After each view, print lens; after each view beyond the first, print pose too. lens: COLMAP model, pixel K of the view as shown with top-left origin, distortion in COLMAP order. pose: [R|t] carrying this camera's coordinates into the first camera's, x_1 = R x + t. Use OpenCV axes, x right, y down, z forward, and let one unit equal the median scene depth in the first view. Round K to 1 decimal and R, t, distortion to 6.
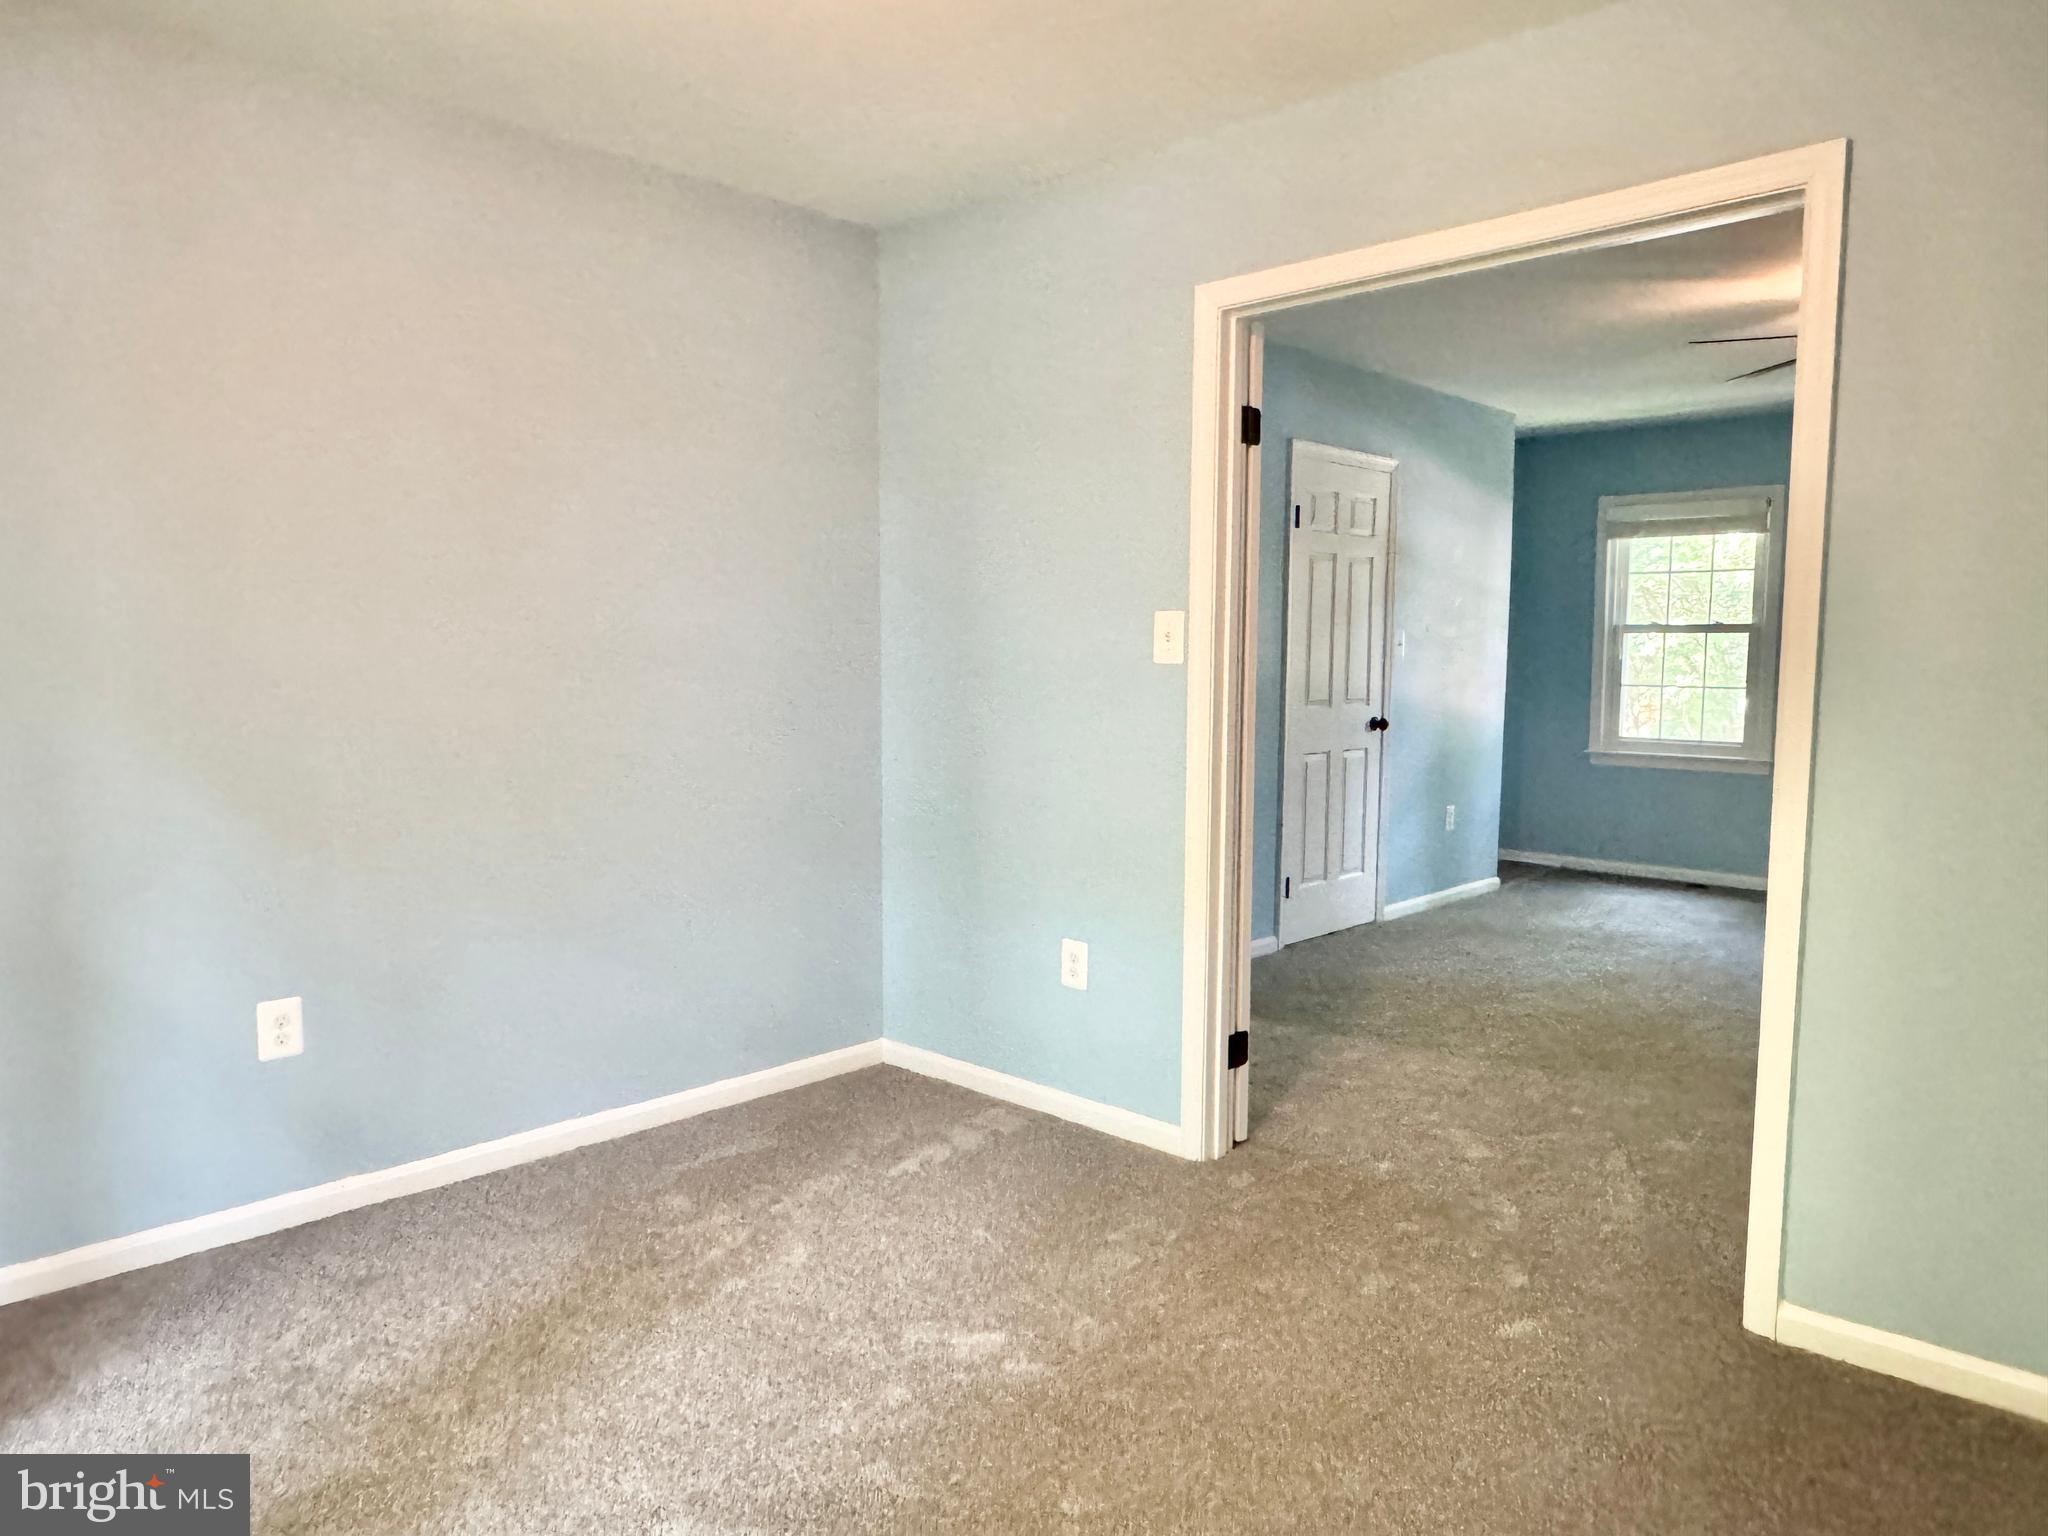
lens RADIAL K [[1380.6, 0, 1020.4], [0, 1380.6, 774.7], [0, 0, 1]] dist [-0.006405, 0.000896]
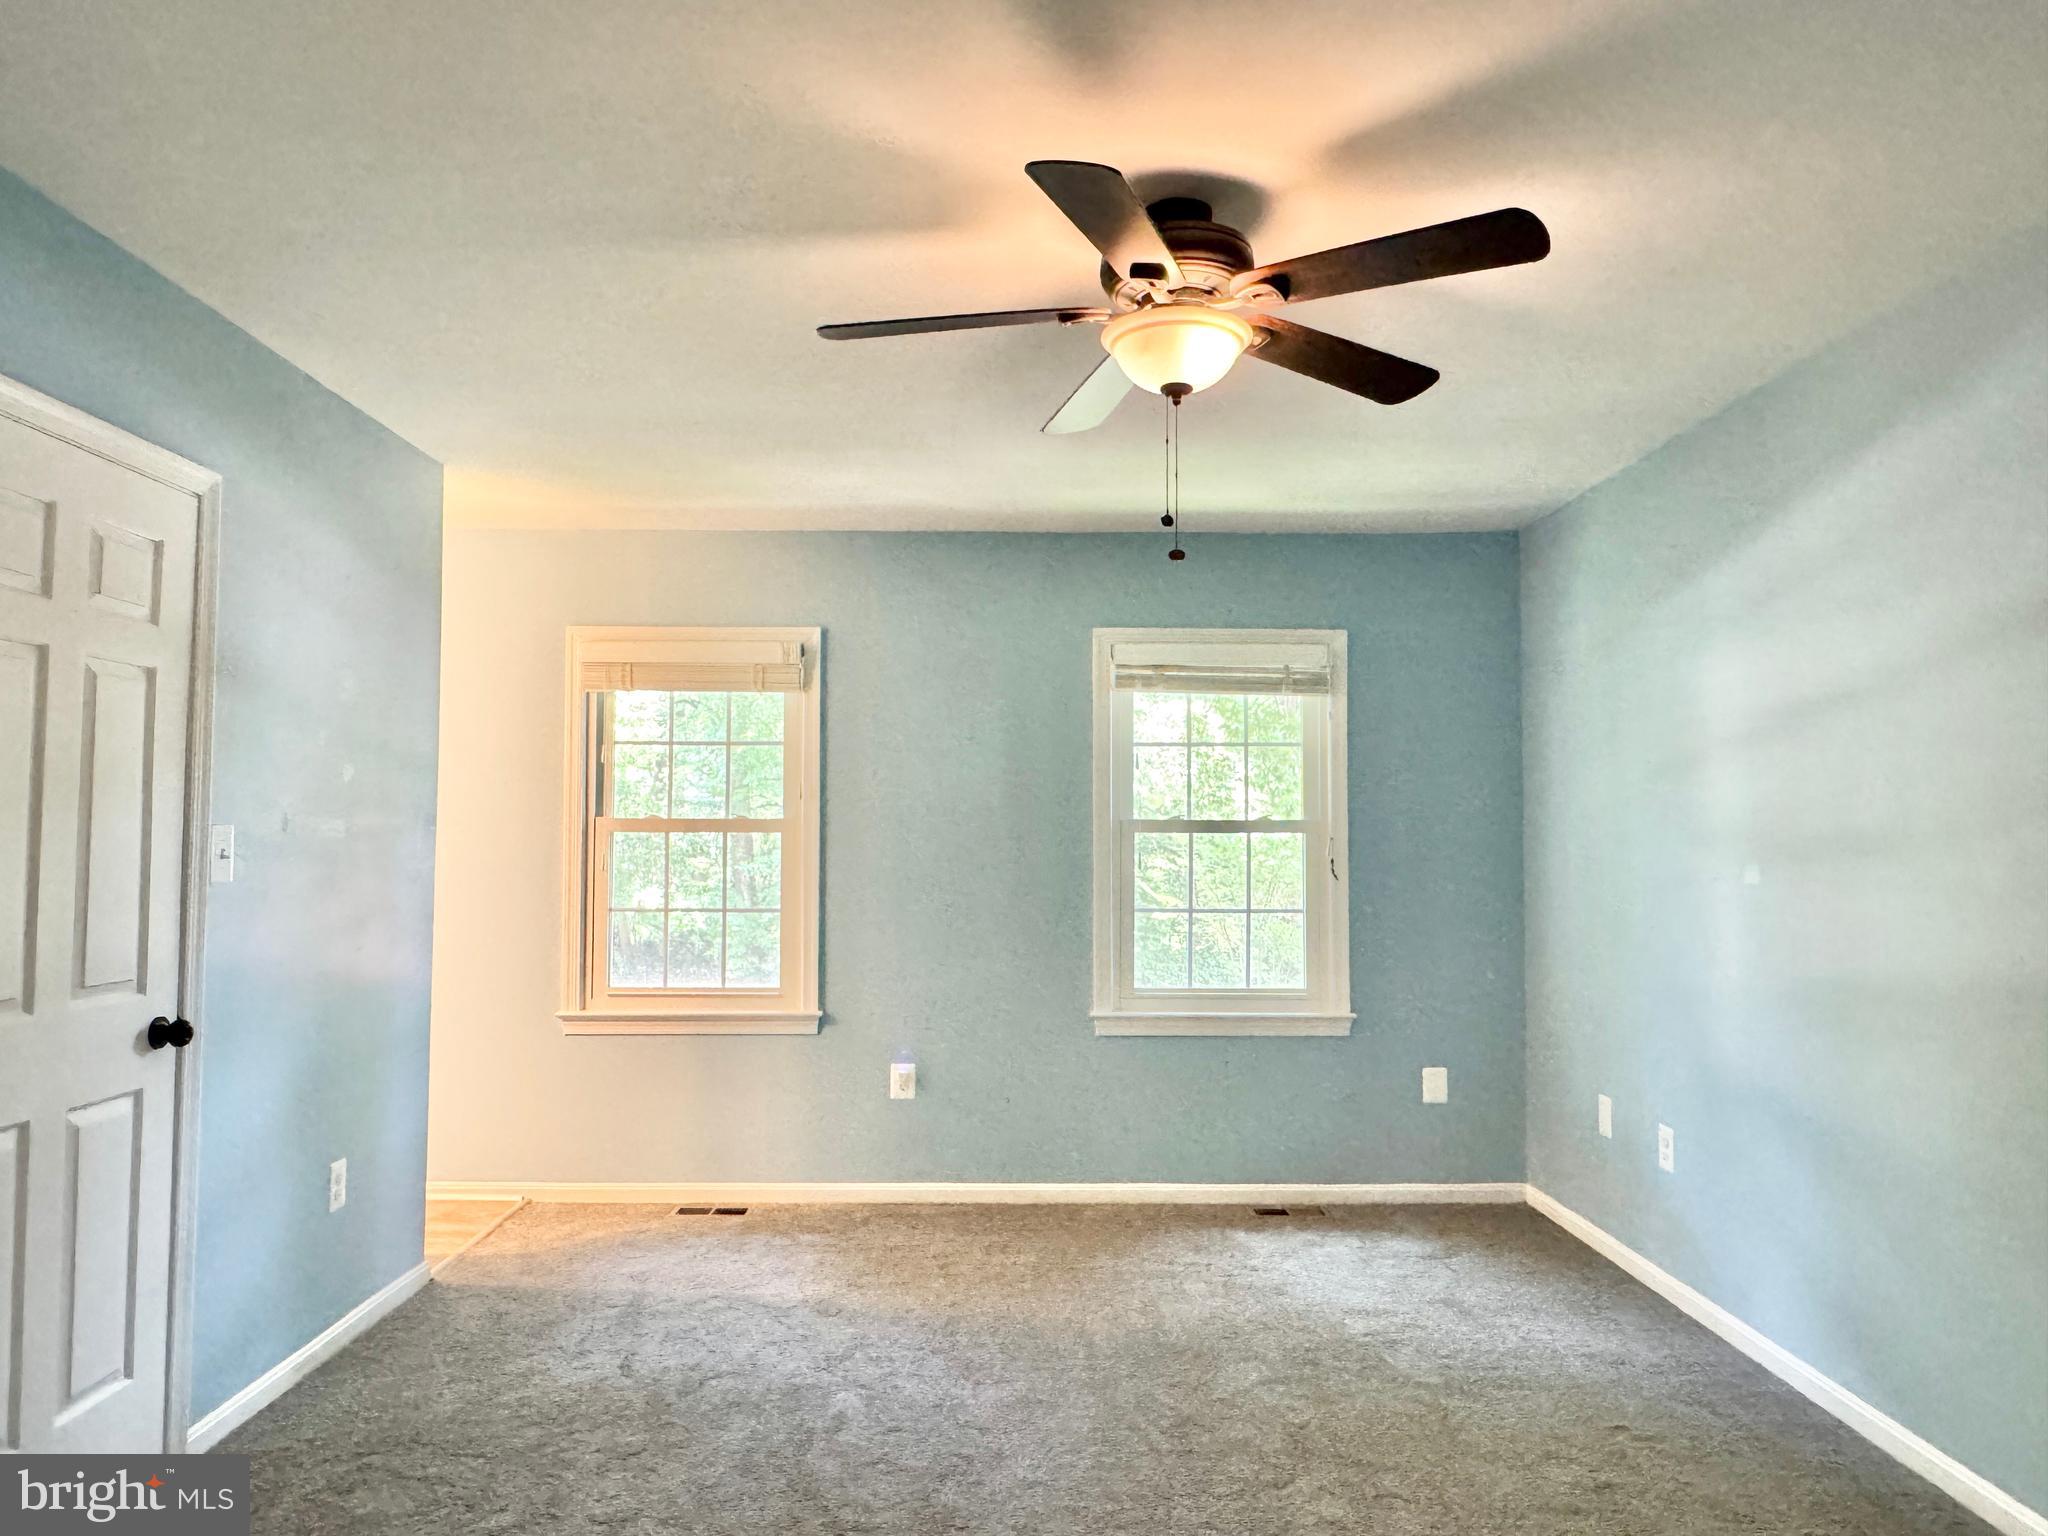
lens RADIAL K [[1380.6, 0, 1020.4], [0, 1380.6, 774.7], [0, 0, 1]] dist [-0.006405, 0.000896]
pose [[0.712779, 0.030631, 0.700720, 0.139701], [0.067729, 0.991371, -0.112231, -0.051174], [-0.698111, 0.127455, 0.704554, 0.477125]]
